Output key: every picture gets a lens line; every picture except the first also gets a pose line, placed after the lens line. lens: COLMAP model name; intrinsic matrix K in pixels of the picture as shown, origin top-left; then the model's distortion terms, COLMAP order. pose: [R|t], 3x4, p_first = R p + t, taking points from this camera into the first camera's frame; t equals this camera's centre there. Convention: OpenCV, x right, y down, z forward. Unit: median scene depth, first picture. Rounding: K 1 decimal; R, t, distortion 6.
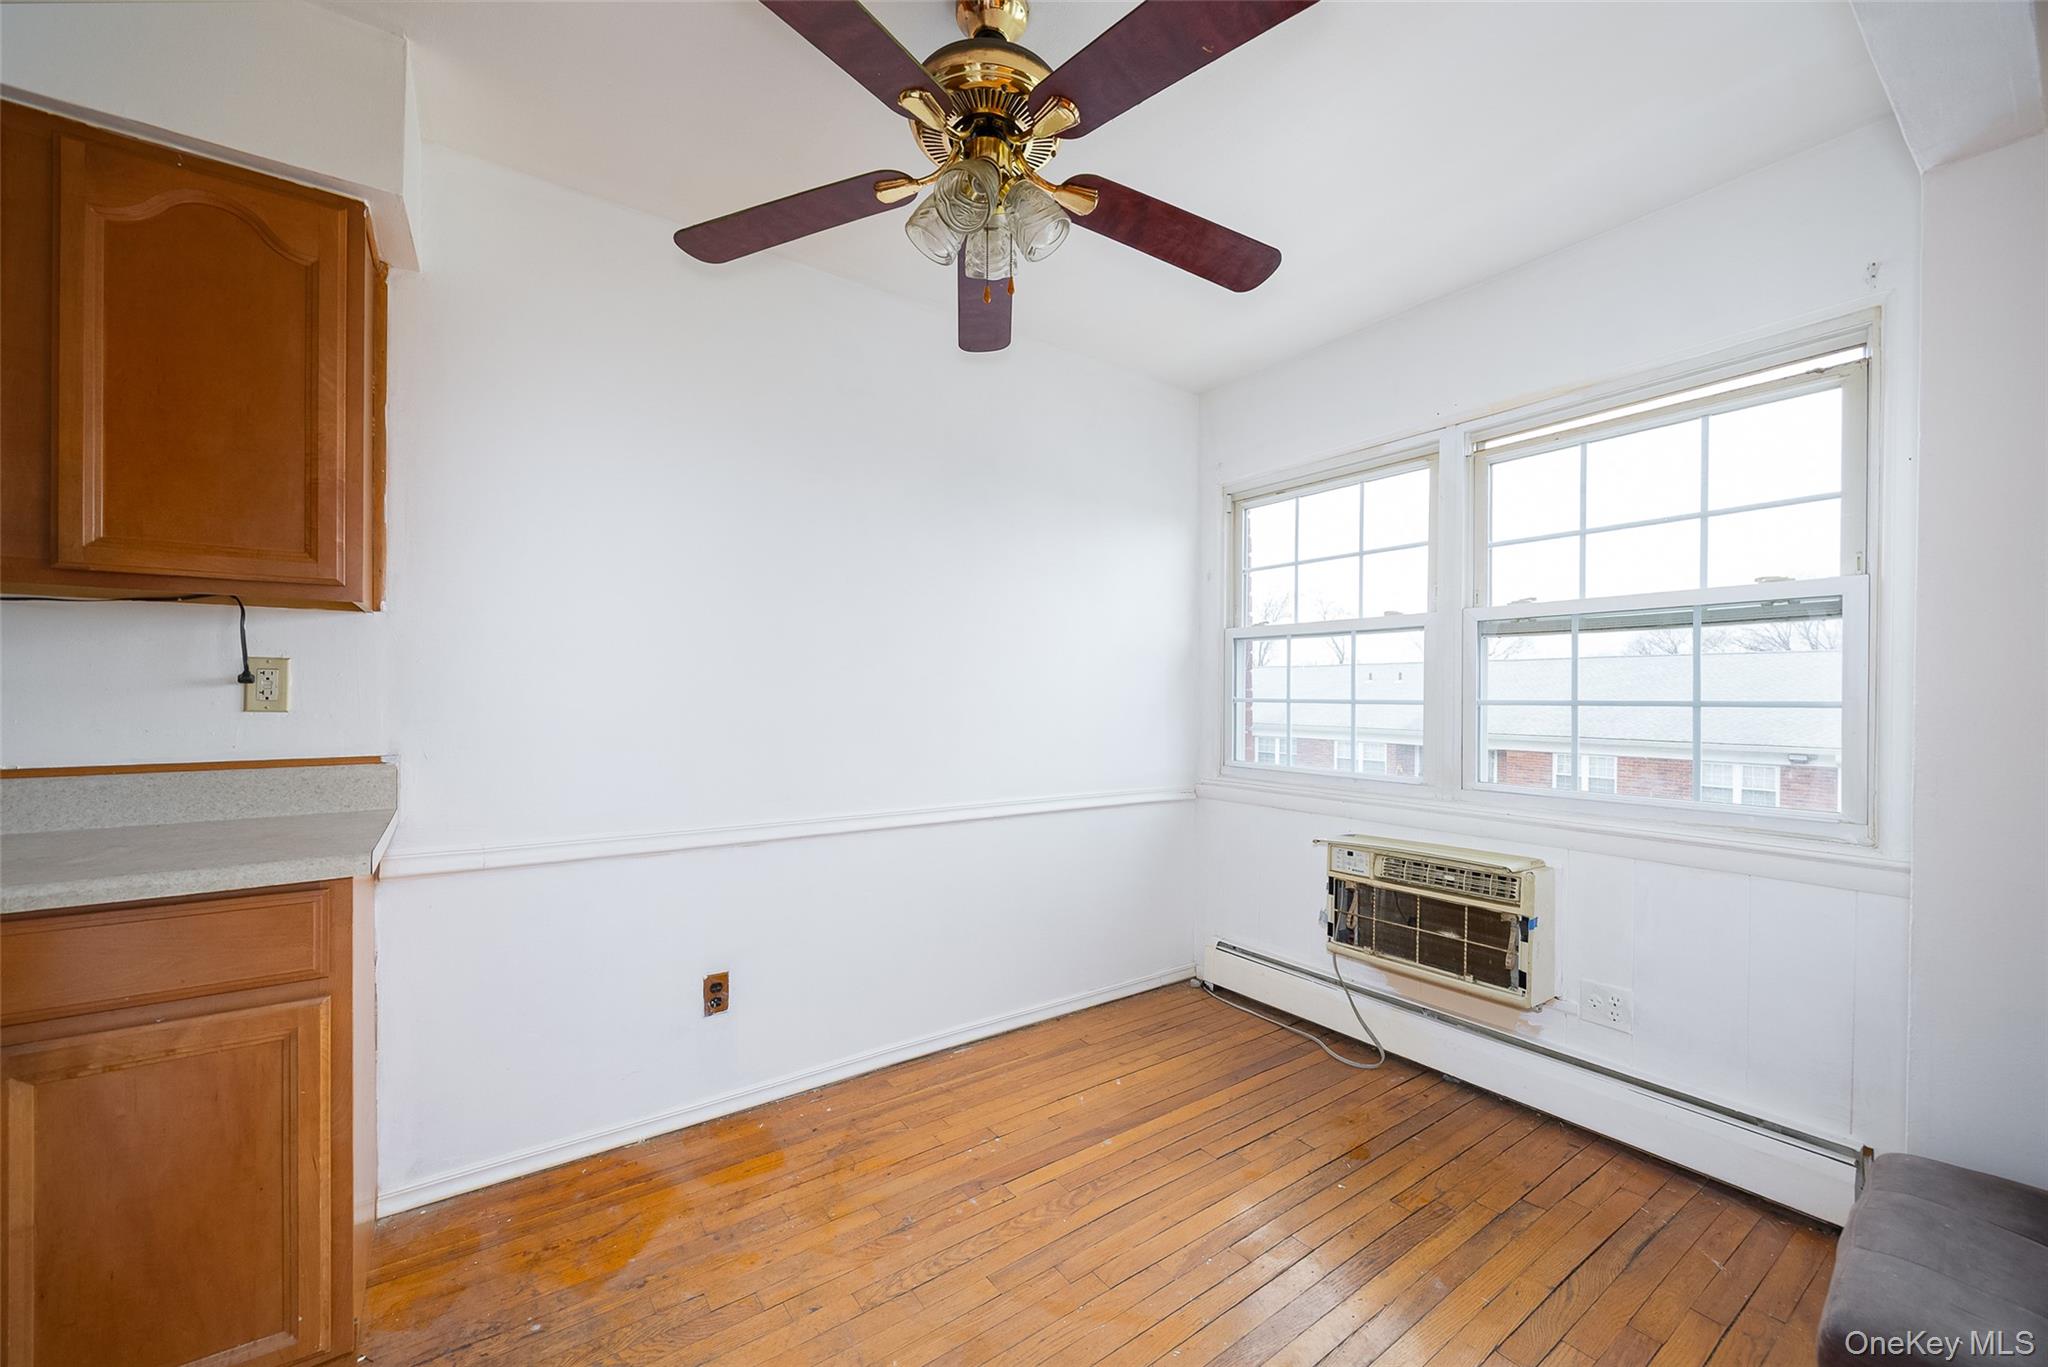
lens RADIAL K [[797.8, 0, 1016.7], [0, 797.8, 693.1], [0, 0, 1]] dist [-0.002061, -0.000111]
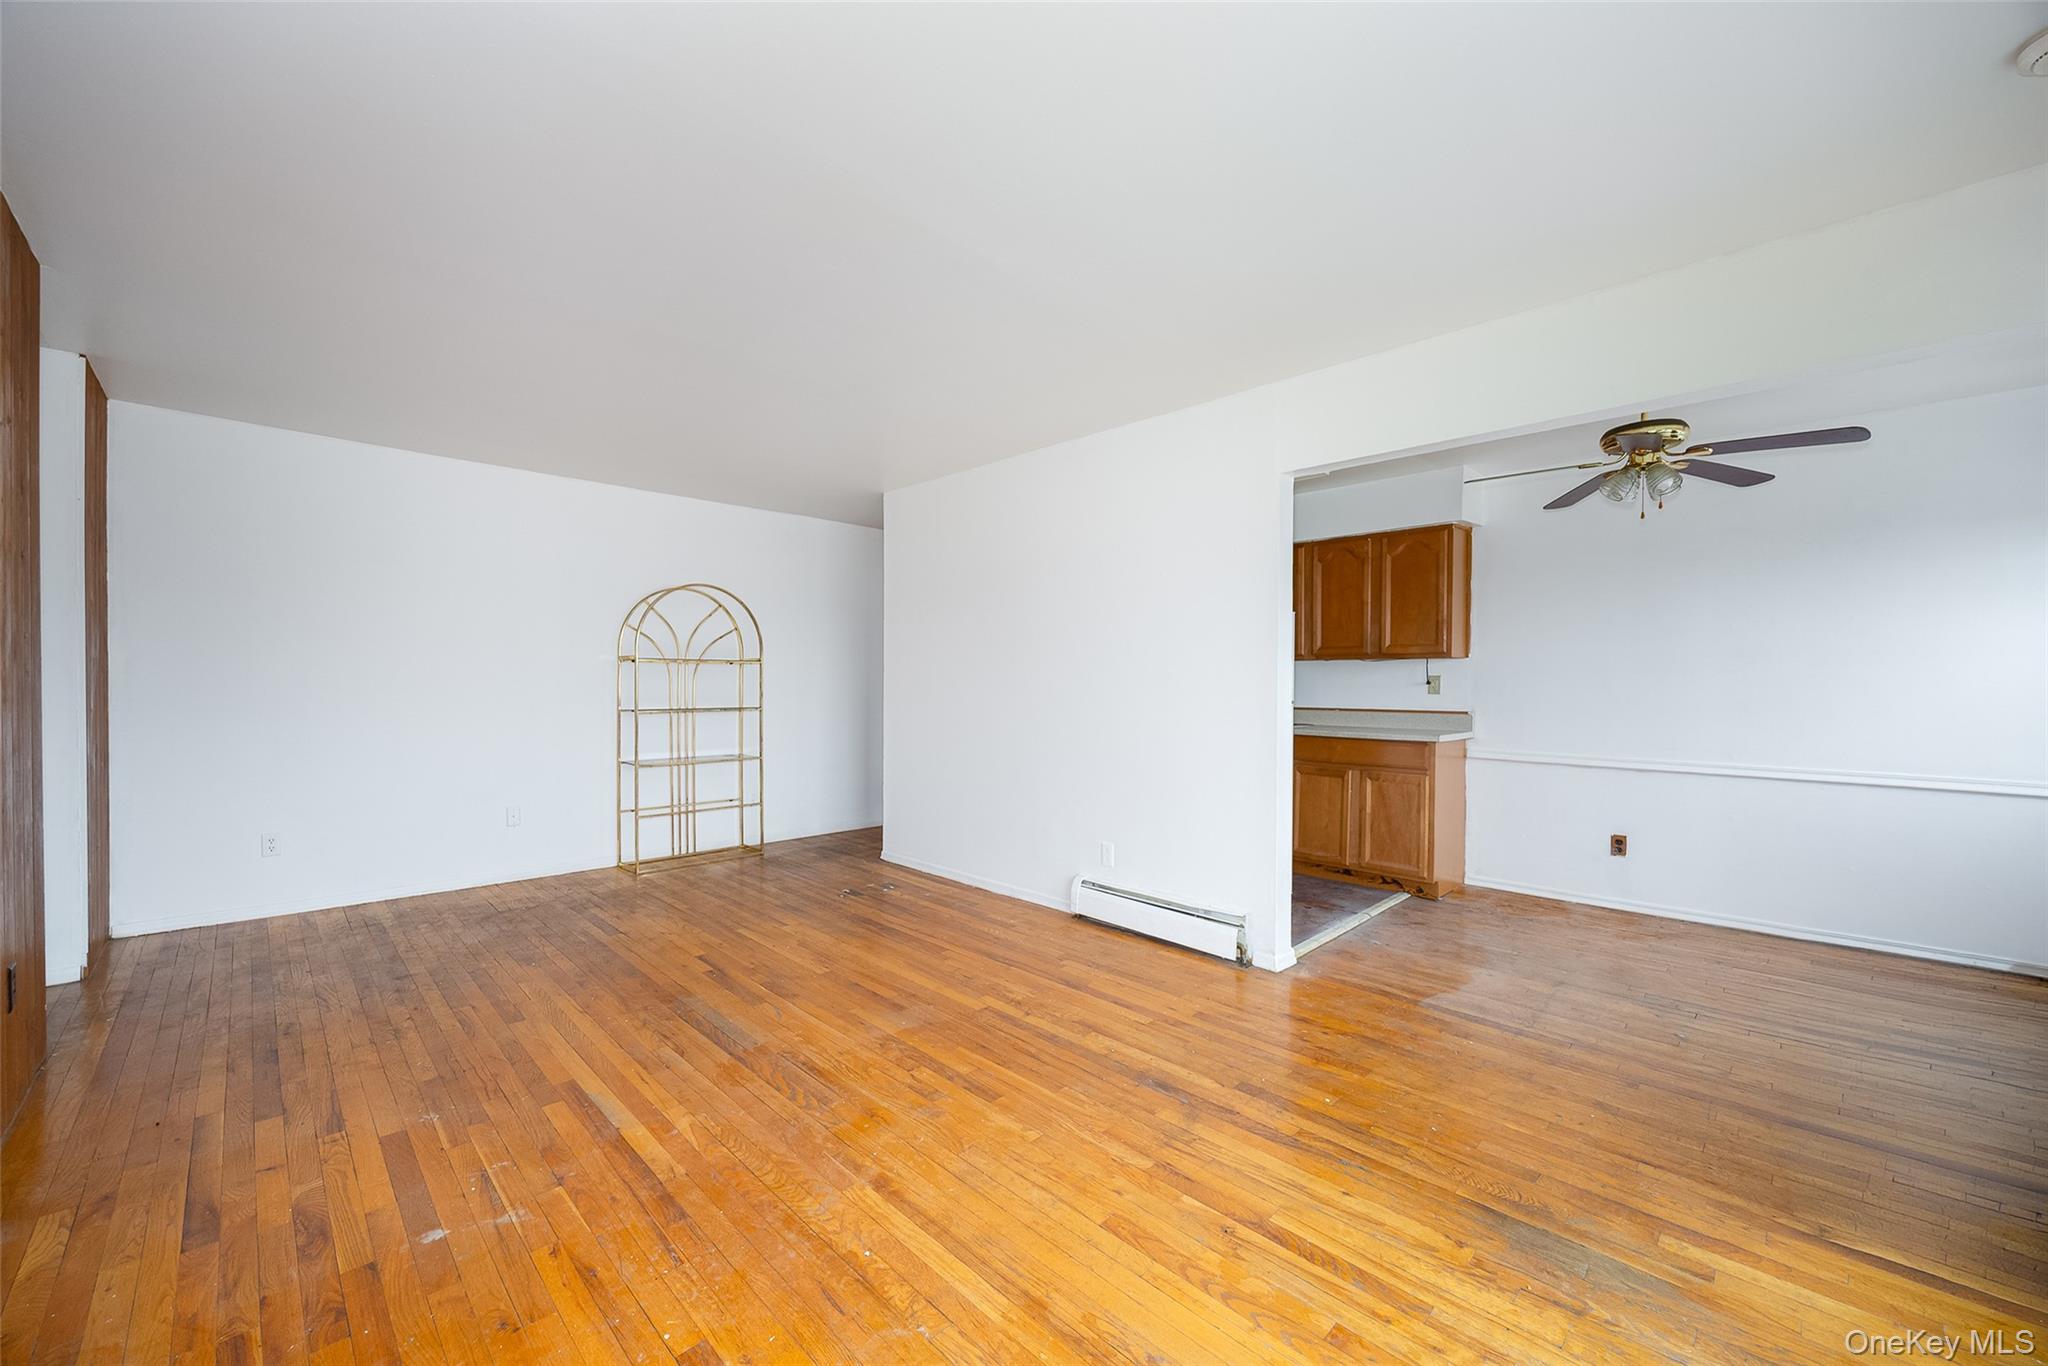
lens RADIAL K [[797.8, 0, 1016.7], [0, 797.8, 692.6], [0, 0, 1]] dist [-0.002061, -0.000111]
pose [[0.187036, 0.014054, -0.982253, 1.795022], [-0.009503, 0.999877, 0.012497, -0.004934], [0.982307, 0.006997, 0.187146, -1.150743]]
